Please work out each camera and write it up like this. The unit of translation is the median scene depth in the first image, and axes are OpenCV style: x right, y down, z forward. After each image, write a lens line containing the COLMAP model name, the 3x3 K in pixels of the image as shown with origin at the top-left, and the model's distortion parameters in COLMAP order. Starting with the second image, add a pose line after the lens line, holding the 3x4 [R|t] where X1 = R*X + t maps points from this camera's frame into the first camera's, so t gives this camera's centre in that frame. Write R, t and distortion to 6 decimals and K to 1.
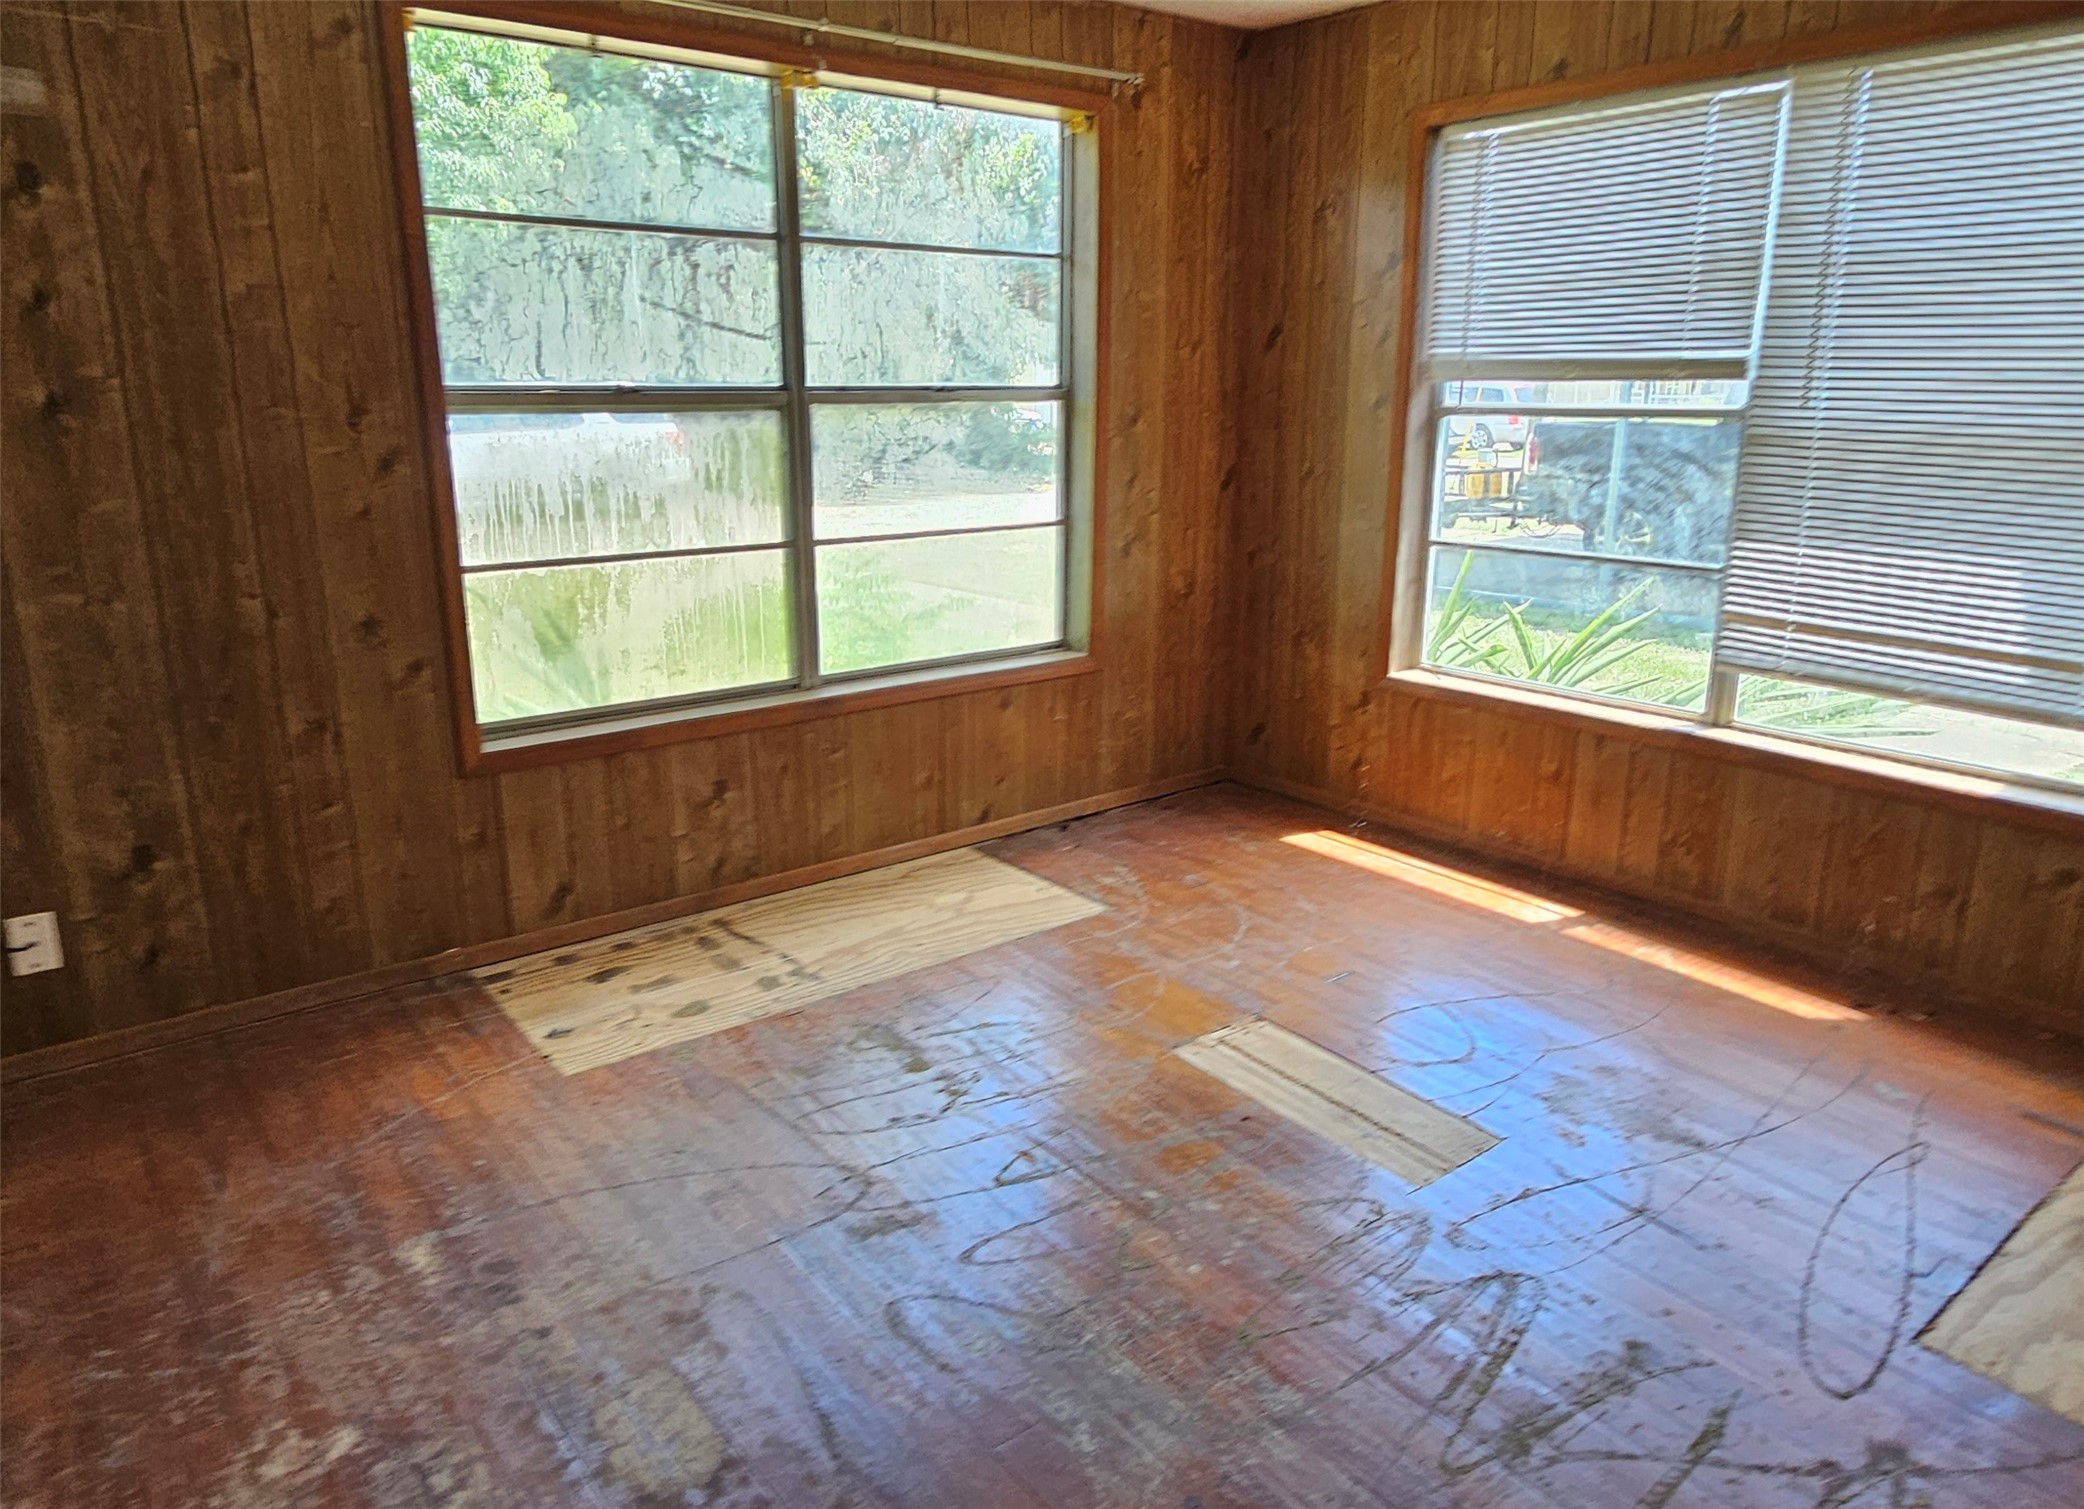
lens RADIAL K [[1361.4, 0, 1049.8], [0, 1361.4, 749.5], [0, 0, 1]] dist [0.008095, -0.006695]
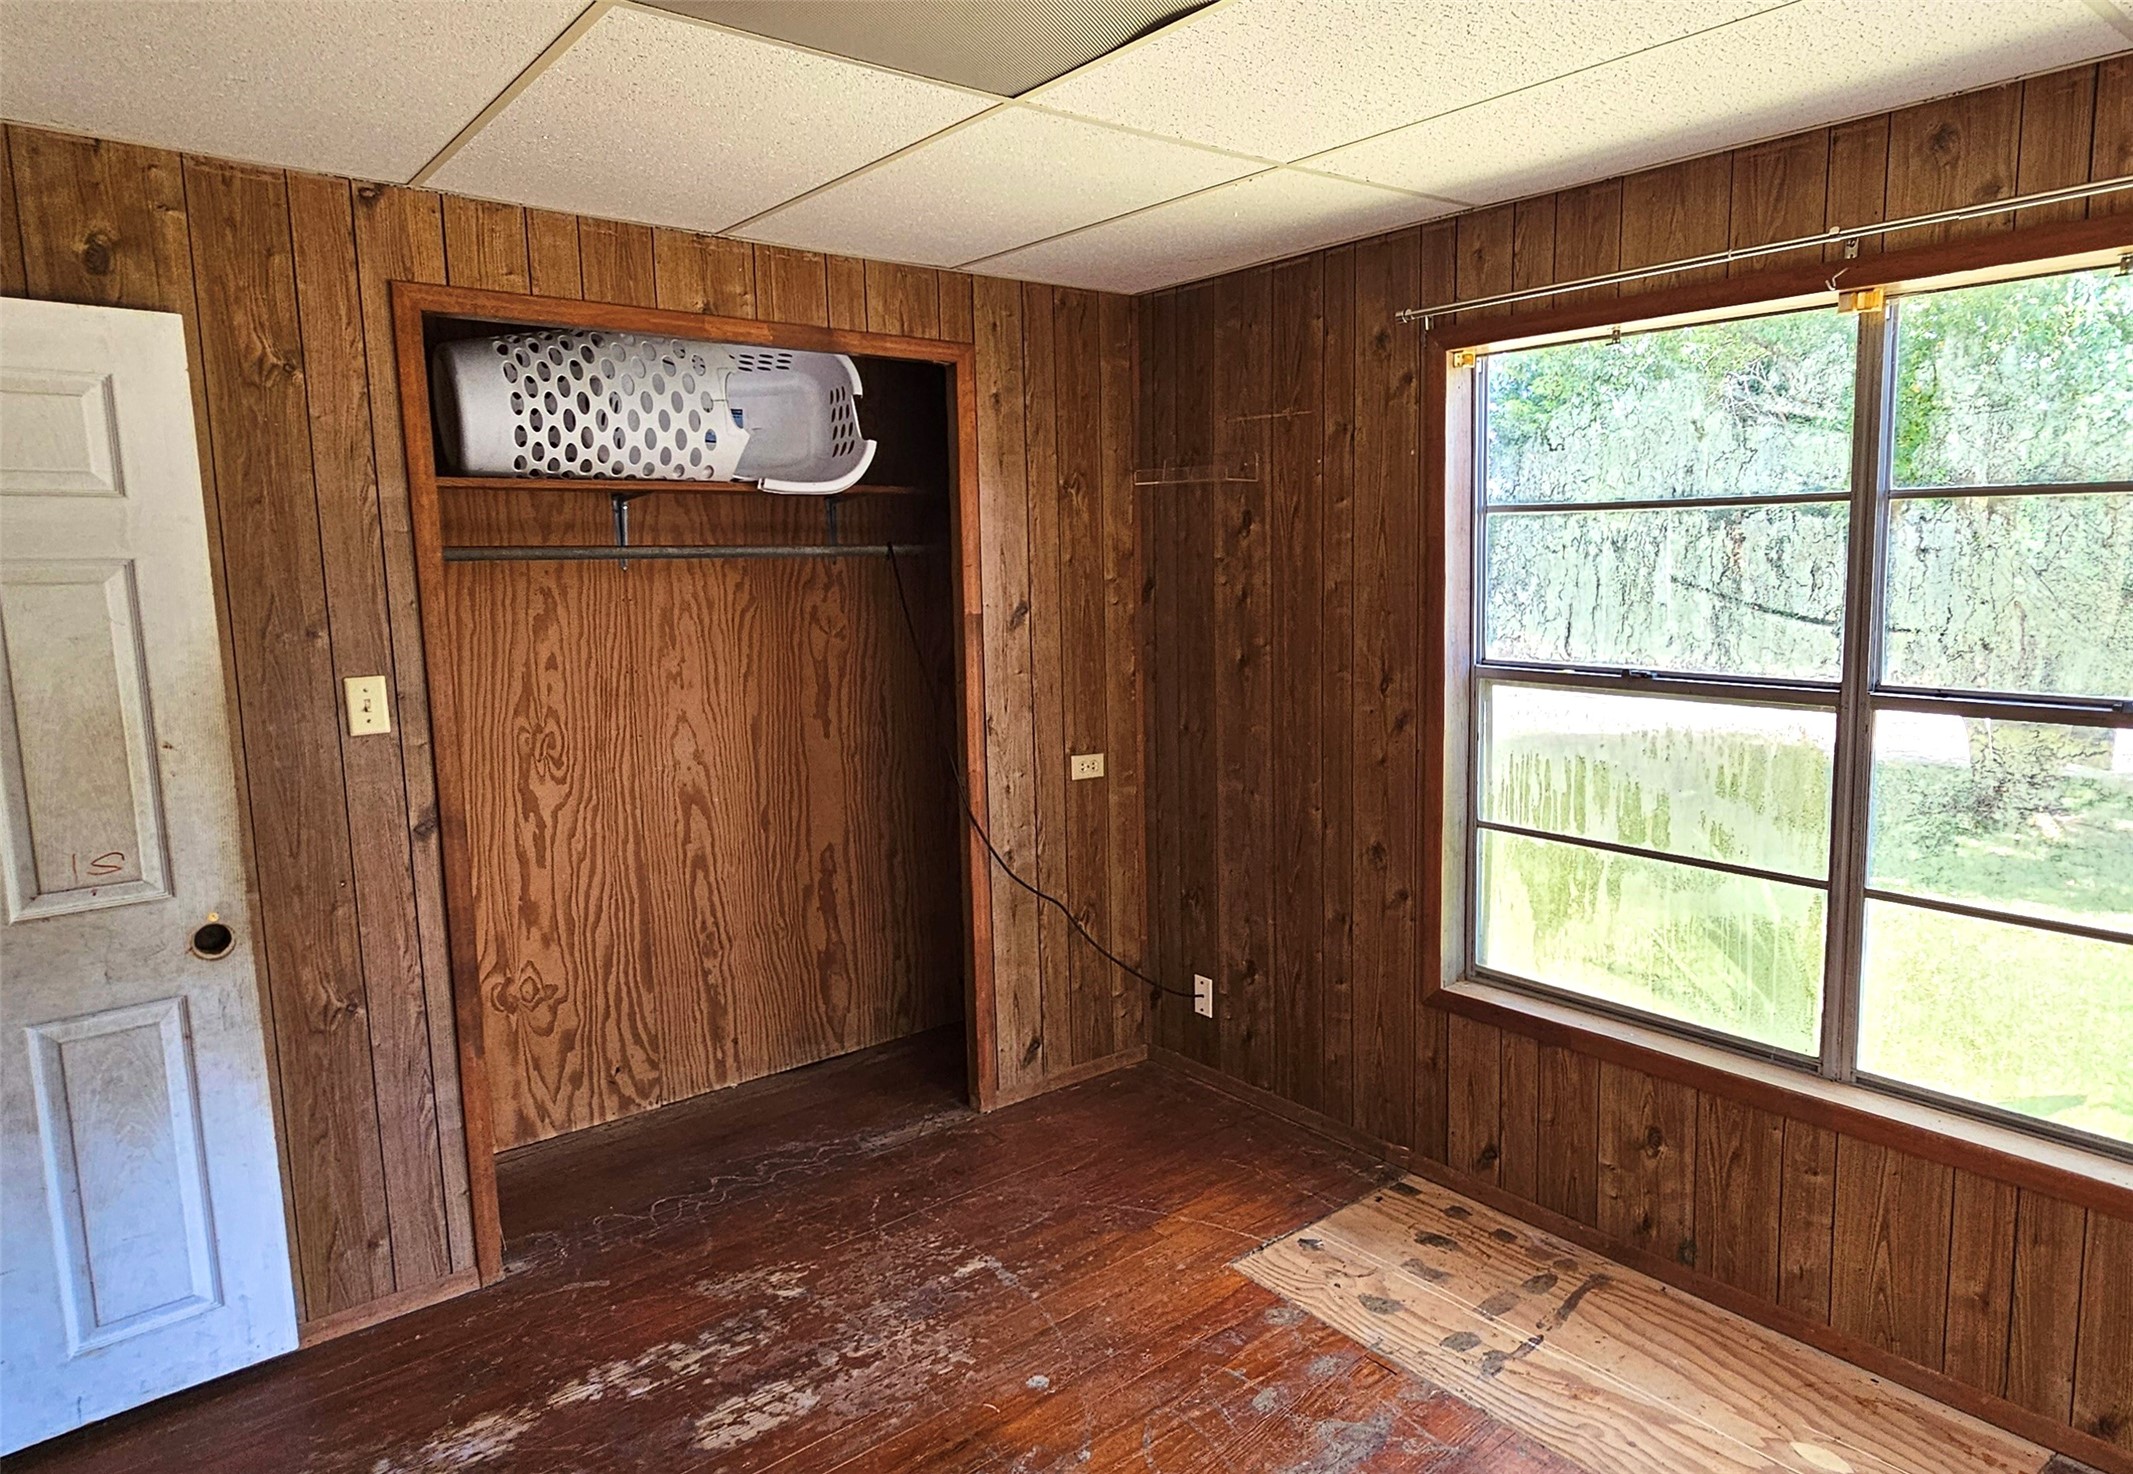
lens RADIAL K [[1238.1, 0, 1075.7], [0, 1238.1, 727.7], [0, 0, 1]] dist [-0.000442, 0.001715]
pose [[0.049209, 0.130043, -0.990286, 0.507396], [-0.245232, 0.962710, 0.114236, -0.233816], [0.968215, 0.237229, 0.079265, 0.578868]]
